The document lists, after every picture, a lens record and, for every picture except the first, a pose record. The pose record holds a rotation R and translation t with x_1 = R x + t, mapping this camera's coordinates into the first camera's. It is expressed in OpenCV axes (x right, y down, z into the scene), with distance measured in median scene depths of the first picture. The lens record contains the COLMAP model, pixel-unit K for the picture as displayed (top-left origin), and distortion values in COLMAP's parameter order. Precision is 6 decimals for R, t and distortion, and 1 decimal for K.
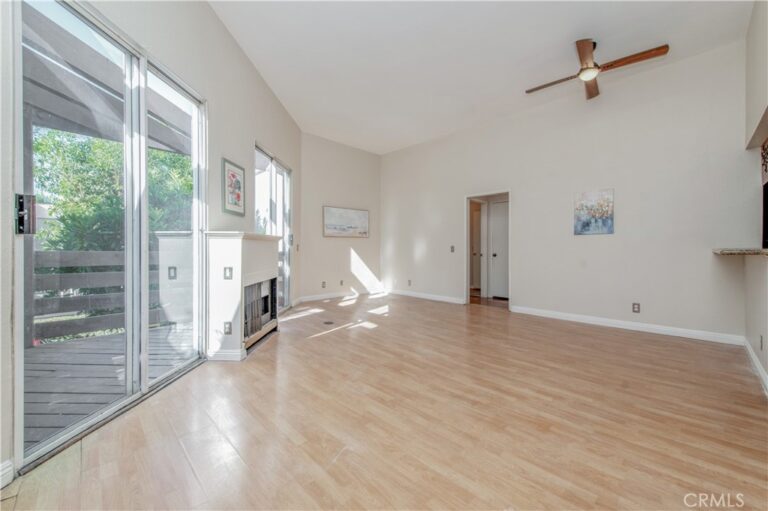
lens RADIAL K [[303.1, 0, 383.1], [0, 303.1, 252.4], [0, 0, 1]] dist [0.016038, -0.000087]
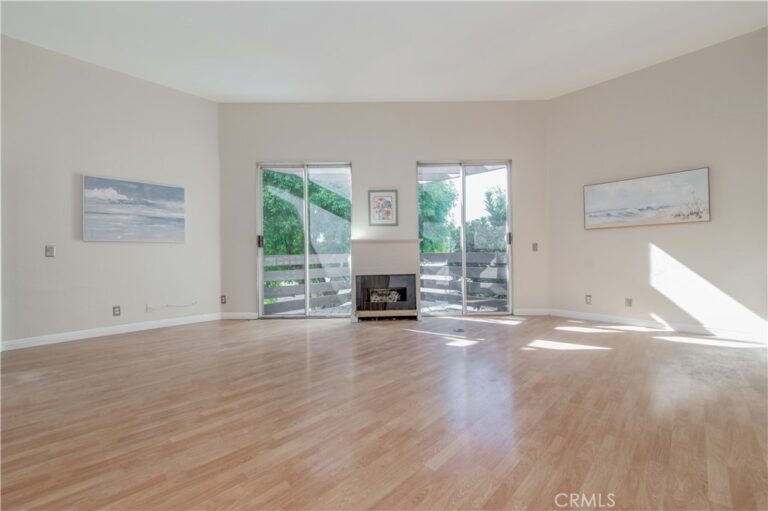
lens RADIAL K [[303.1, 0, 381.2], [0, 303.1, 256.6], [0, 0, 1]] dist [0.016038, -0.000087]
pose [[0.025442, 0.006798, -0.999653, 0.885928], [0.001013, 0.999976, 0.006826, 0.007185], [0.999676, -0.001186, 0.025434, 0.910570]]
